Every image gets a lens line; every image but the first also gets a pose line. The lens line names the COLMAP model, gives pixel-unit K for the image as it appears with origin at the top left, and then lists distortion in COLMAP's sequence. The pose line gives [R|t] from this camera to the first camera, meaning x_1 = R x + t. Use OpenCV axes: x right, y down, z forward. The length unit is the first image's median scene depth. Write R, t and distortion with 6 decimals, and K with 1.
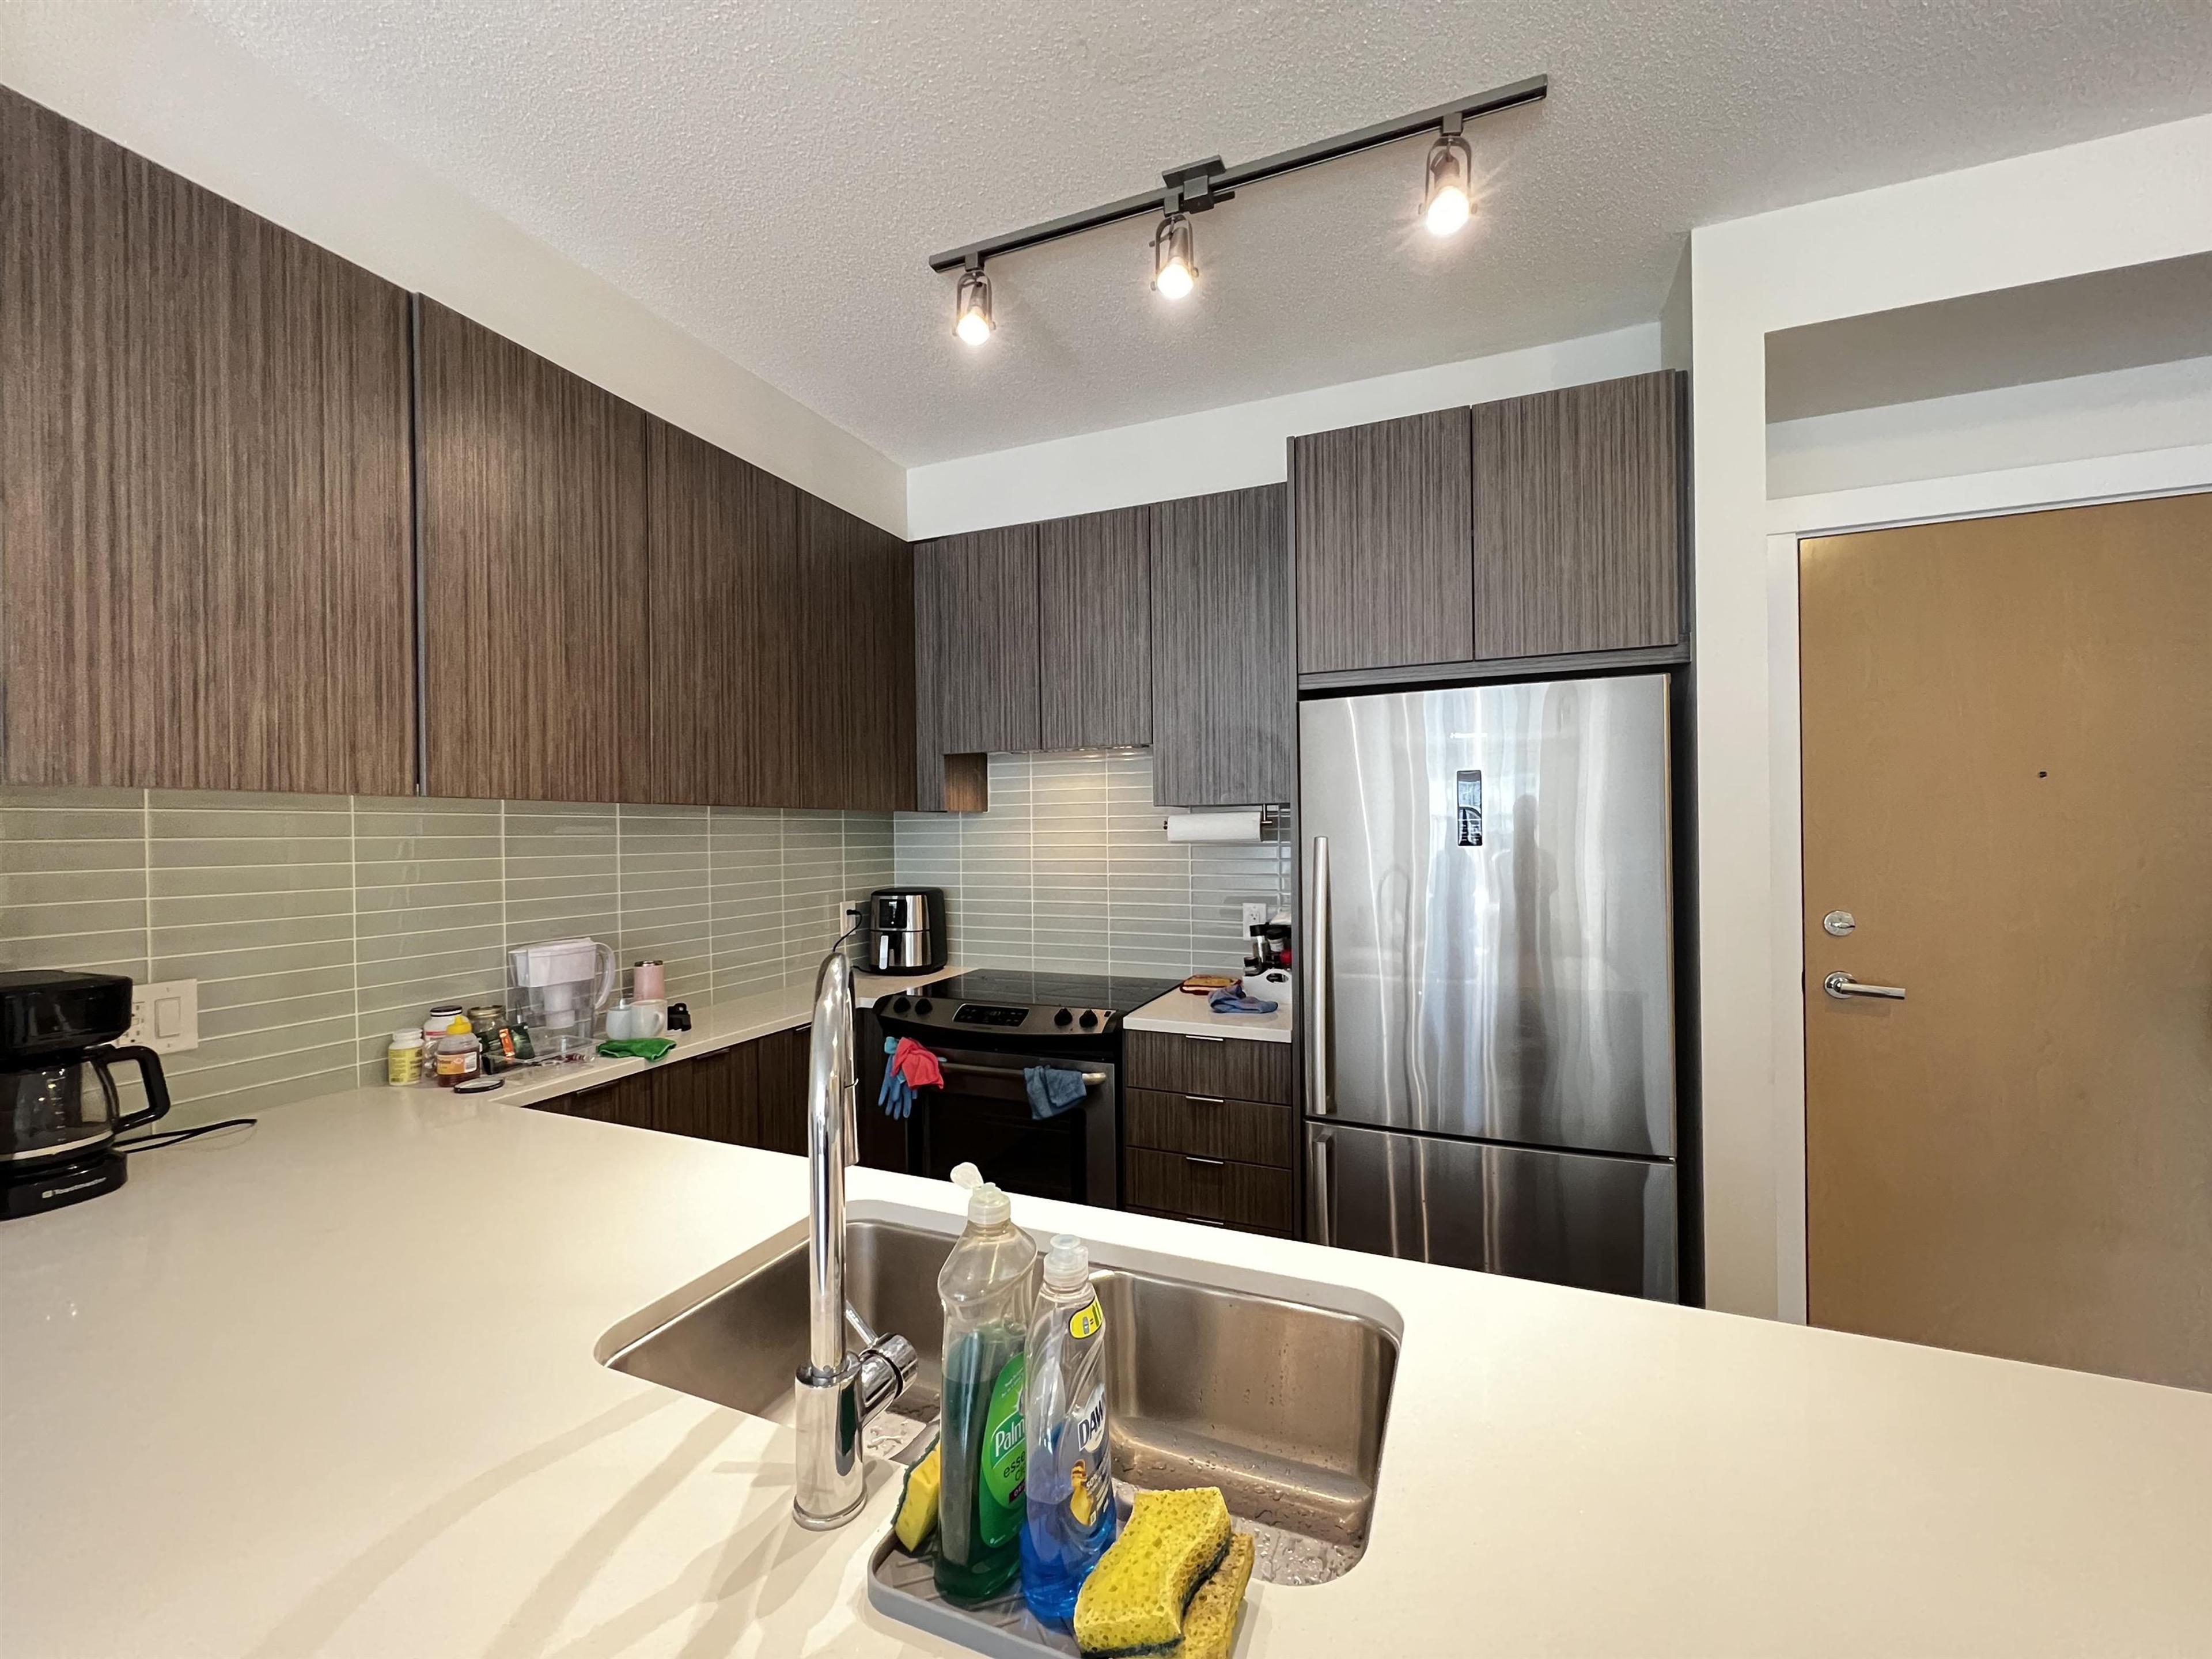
lens RADIAL K [[889.0, 0, 1106.0], [0, 889.0, 829.5], [0, 0, 1]] dist [0.001090, -0.000130]
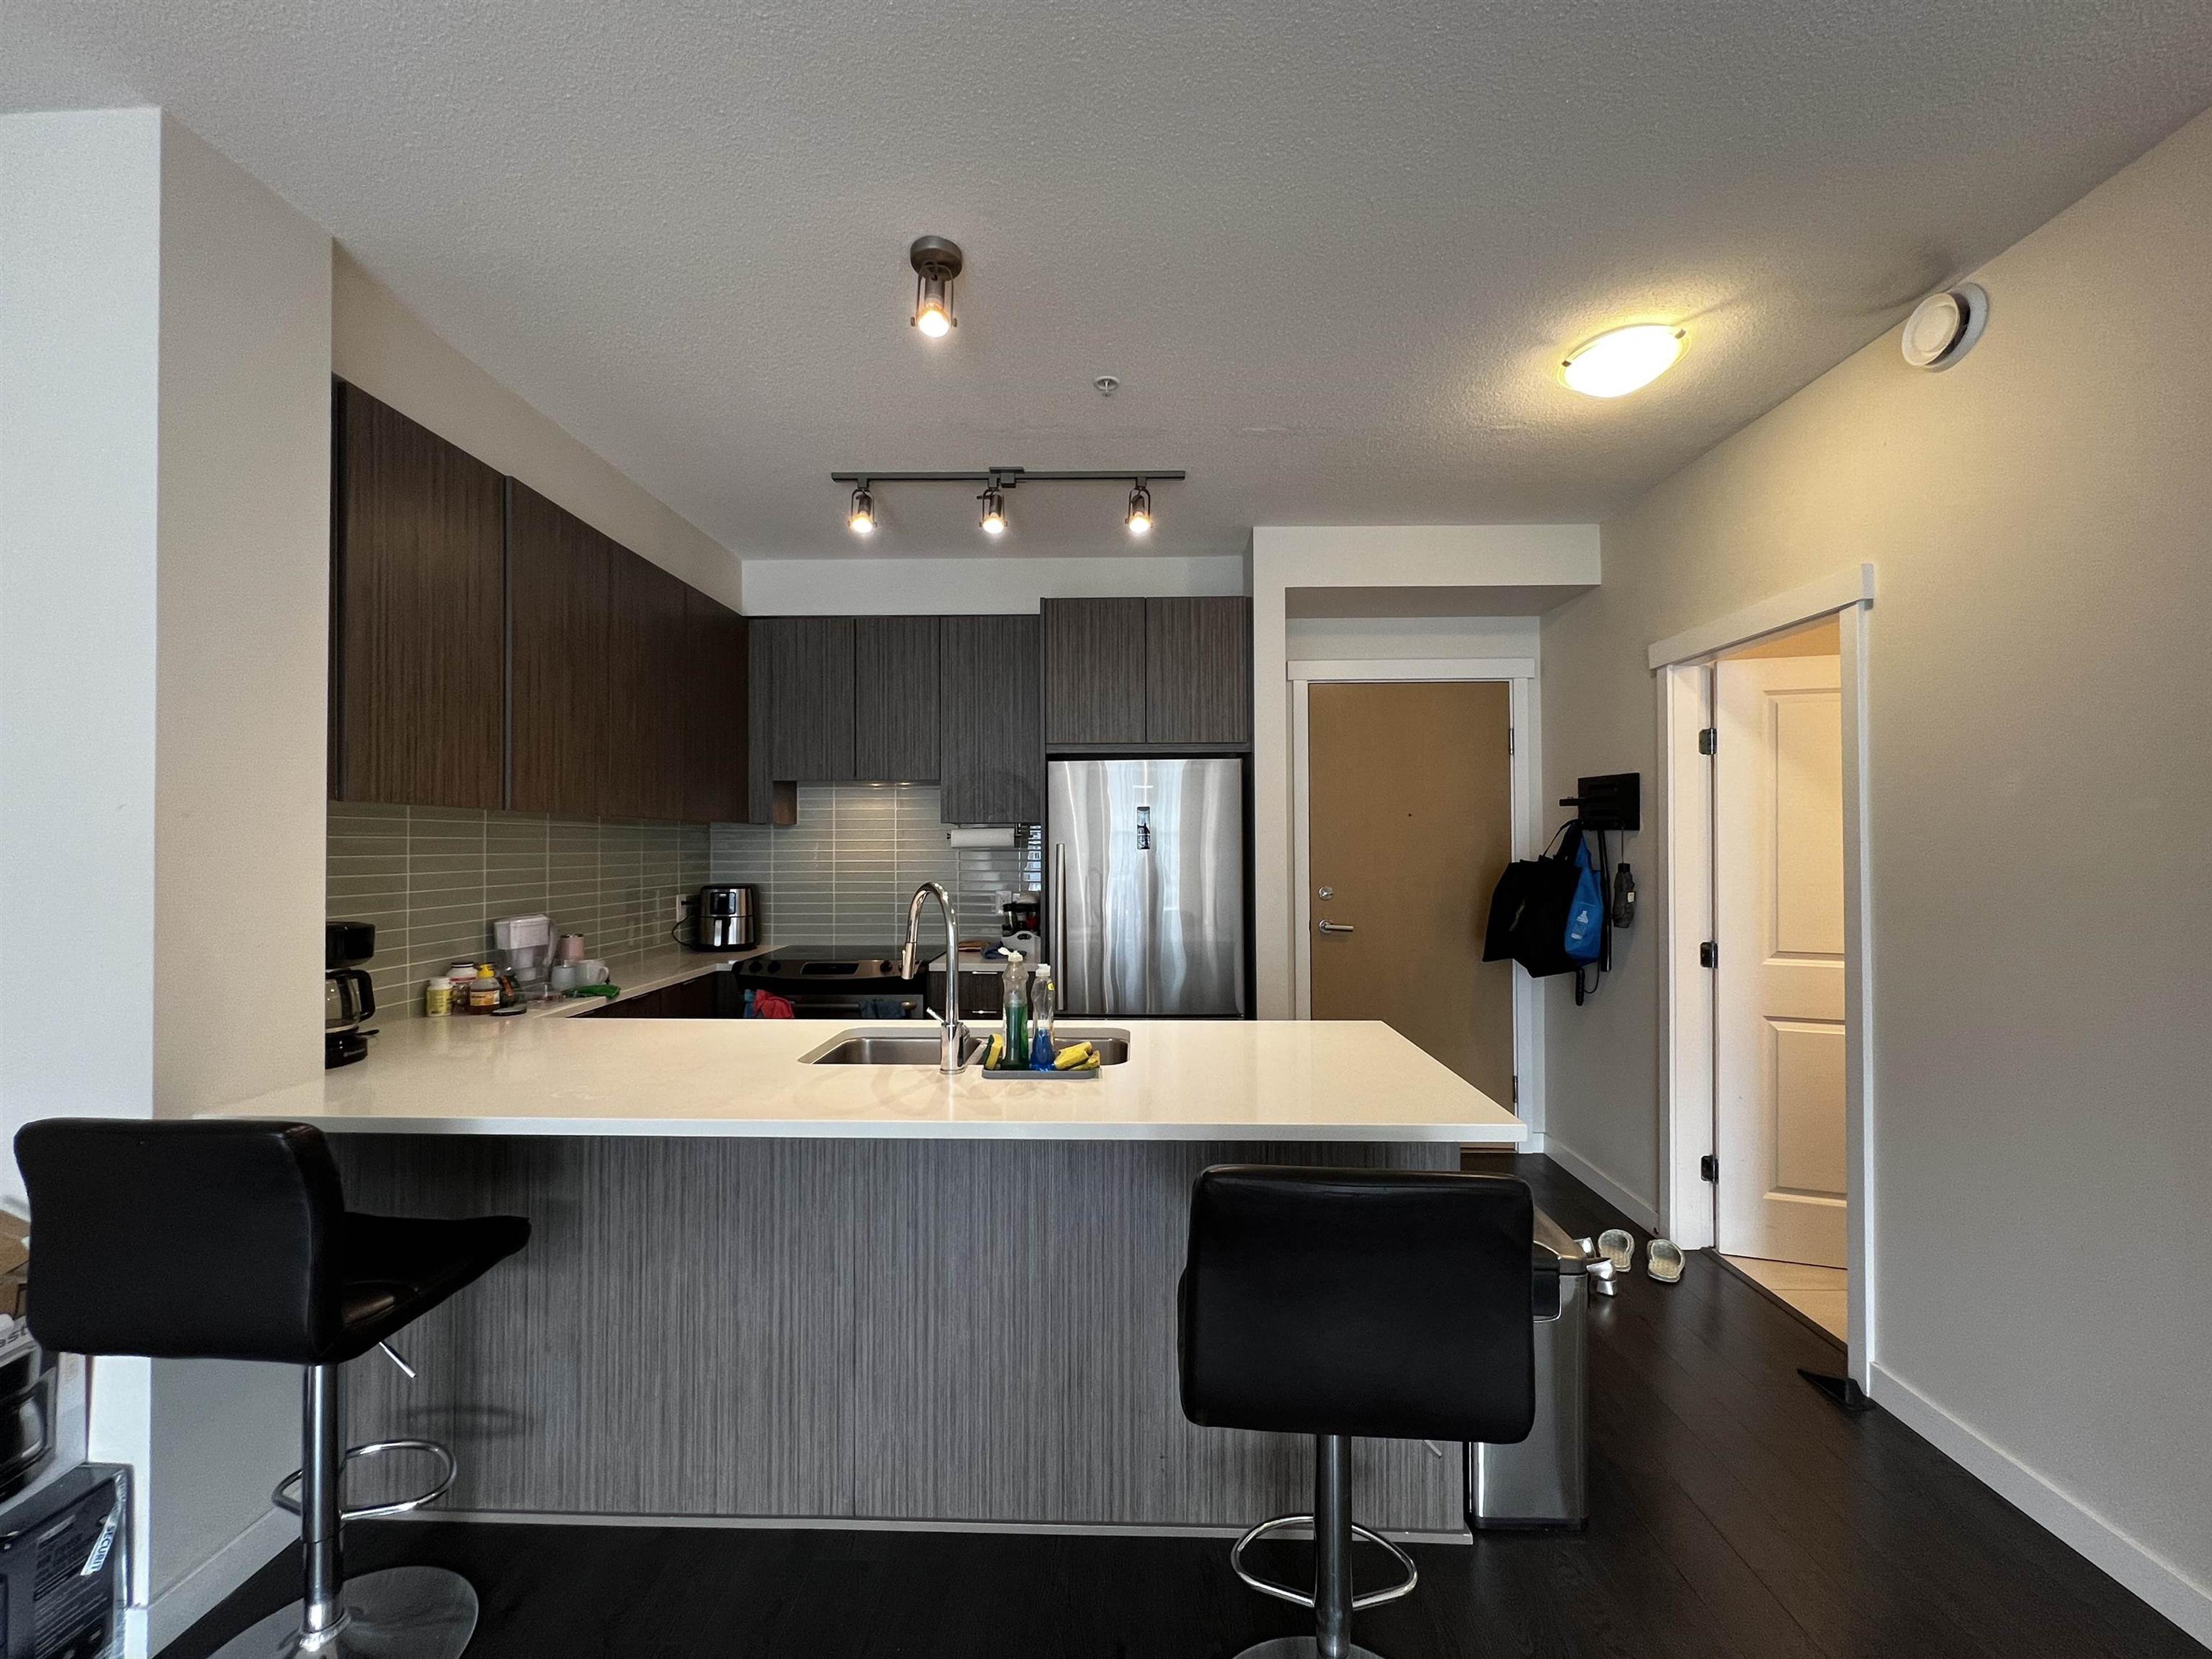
lens RADIAL K [[889.0, 0, 1106.0], [0, 889.0, 829.5], [0, 0, 1]] dist [0.001090, -0.000130]
pose [[0.931403, 0.013847, 0.363727, -0.272904], [-0.007612, 0.999799, -0.018569, 0.011479], [-0.363911, 0.014527, 0.931321, -0.555100]]
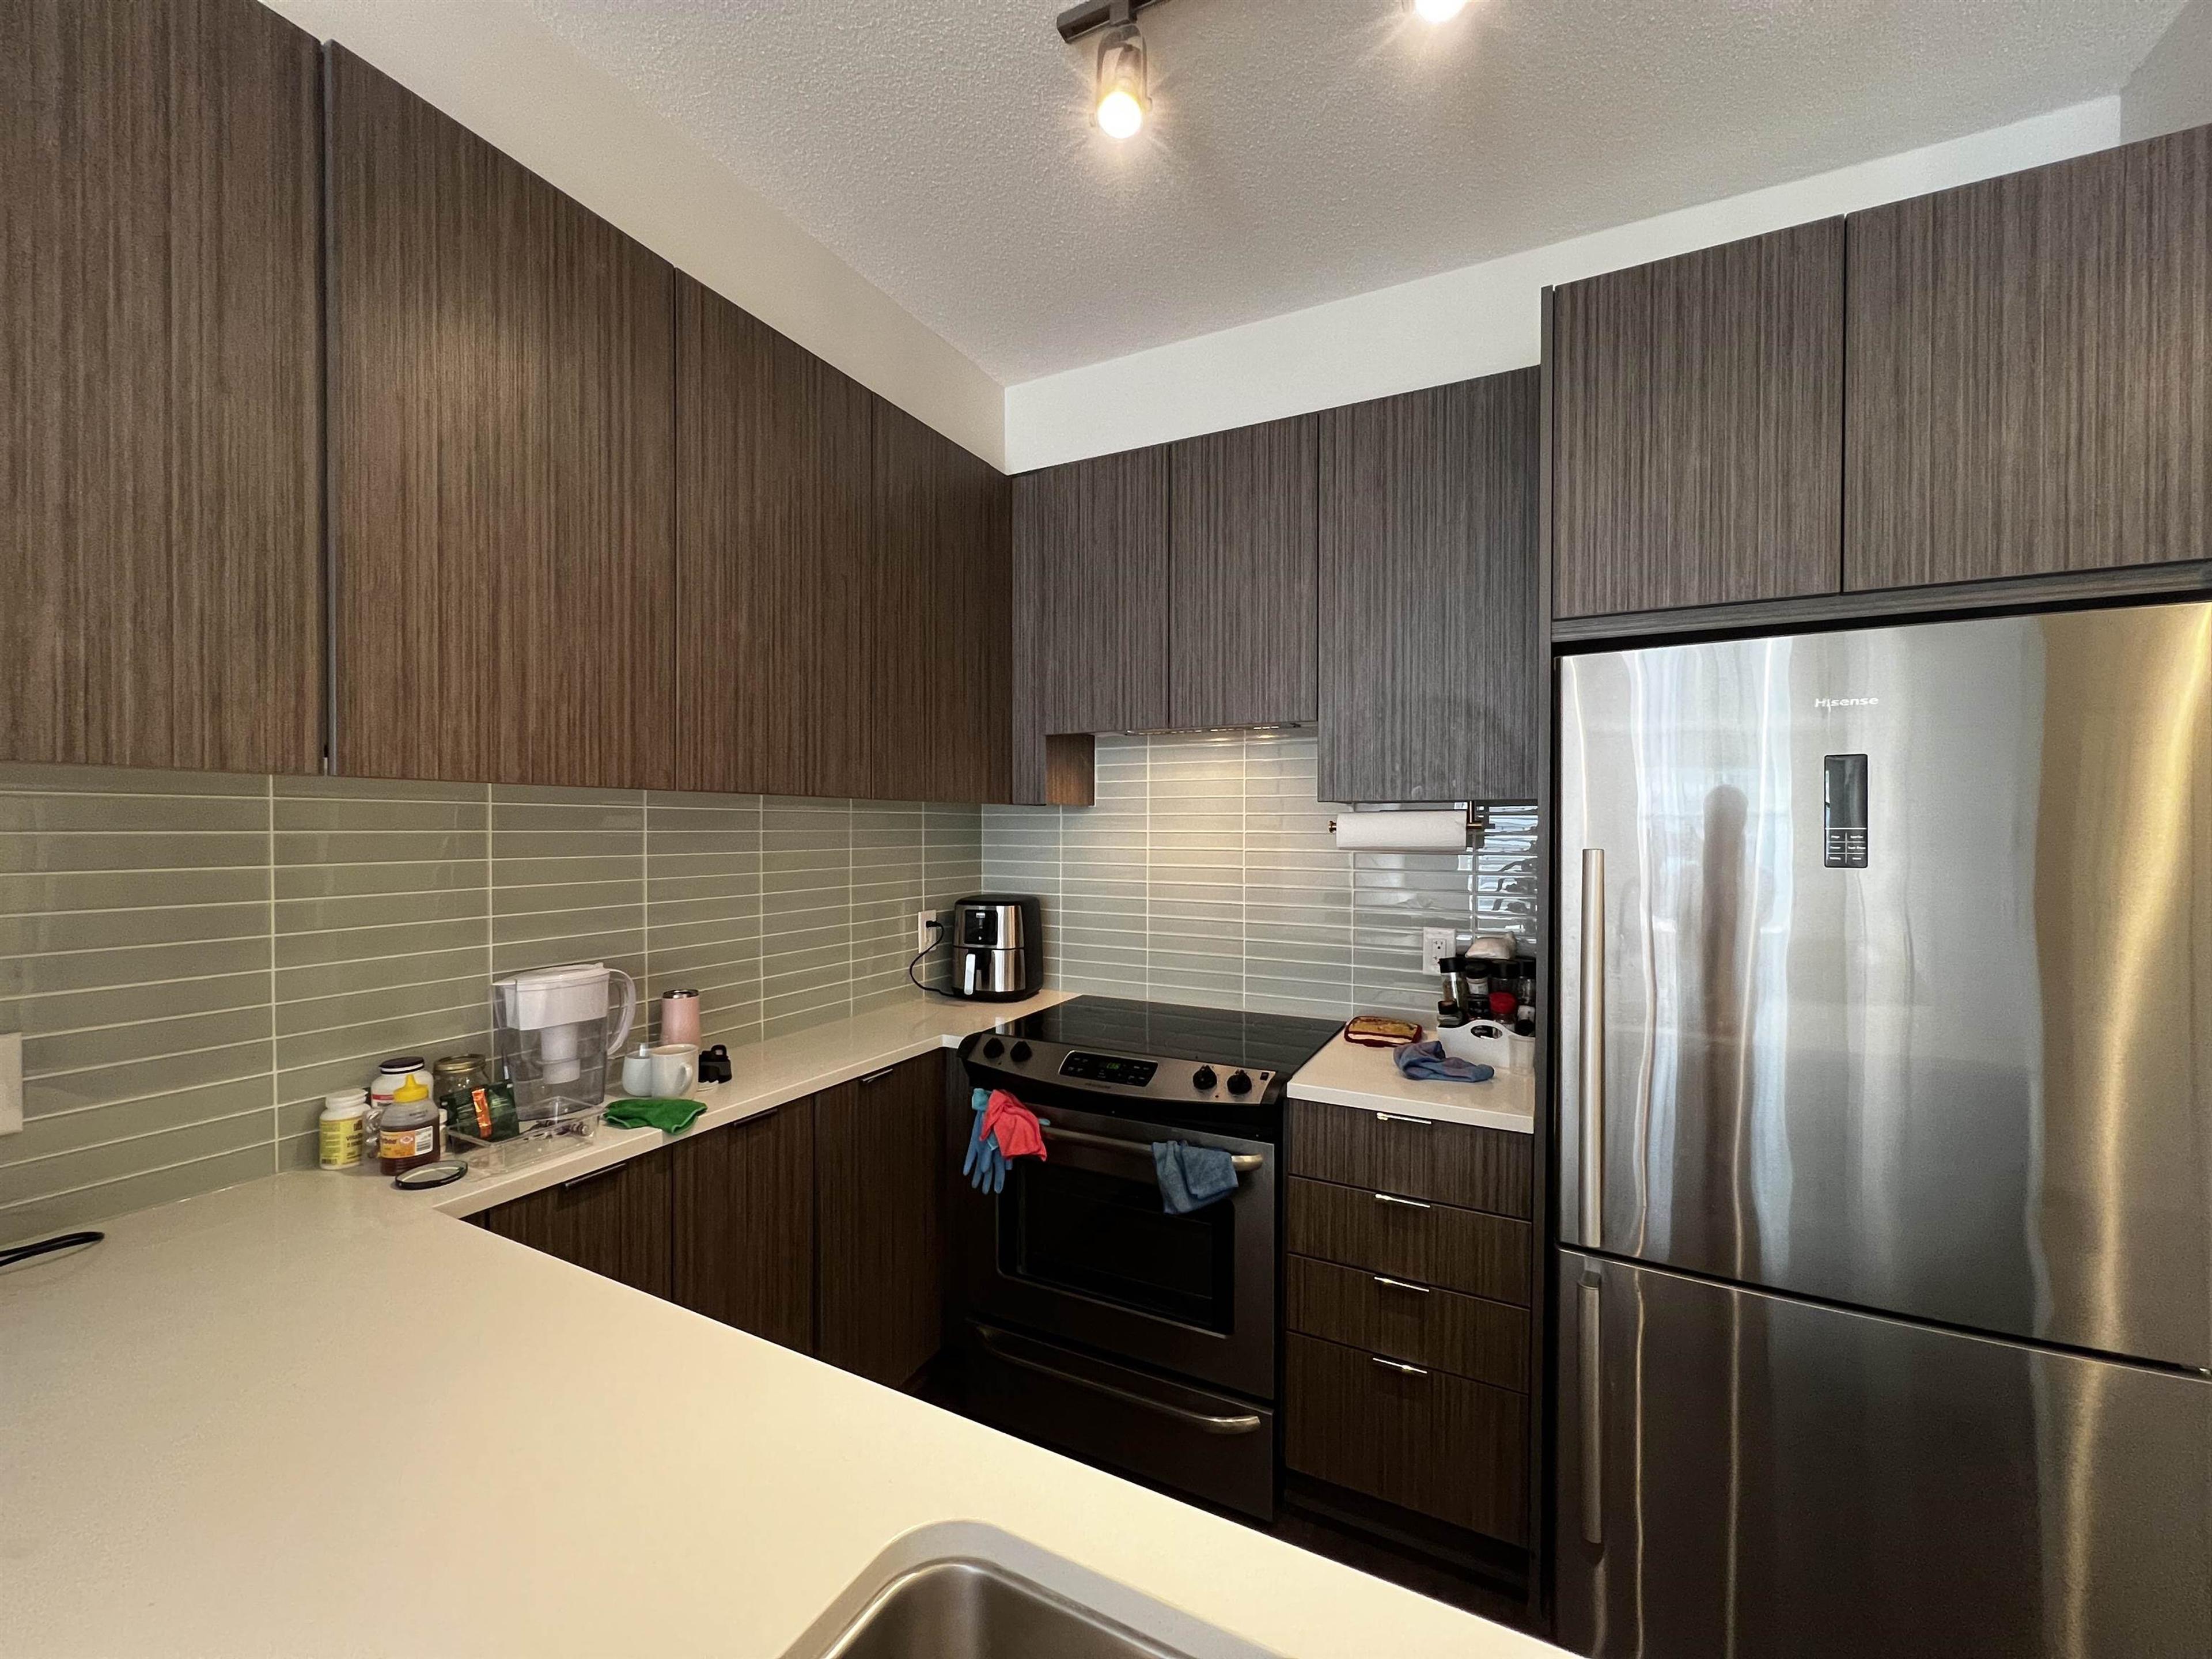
lens RADIAL K [[886.6, 0, 1106.0], [0, 886.6, 829.5], [0, 0, 1]] dist [0.000674, 0.000225]
pose [[0.996708, 0.014901, -0.079698, -0.083045], [-0.014303, 0.999865, 0.008073, -0.006904], [0.079808, -0.006907, 0.996786, 0.262965]]
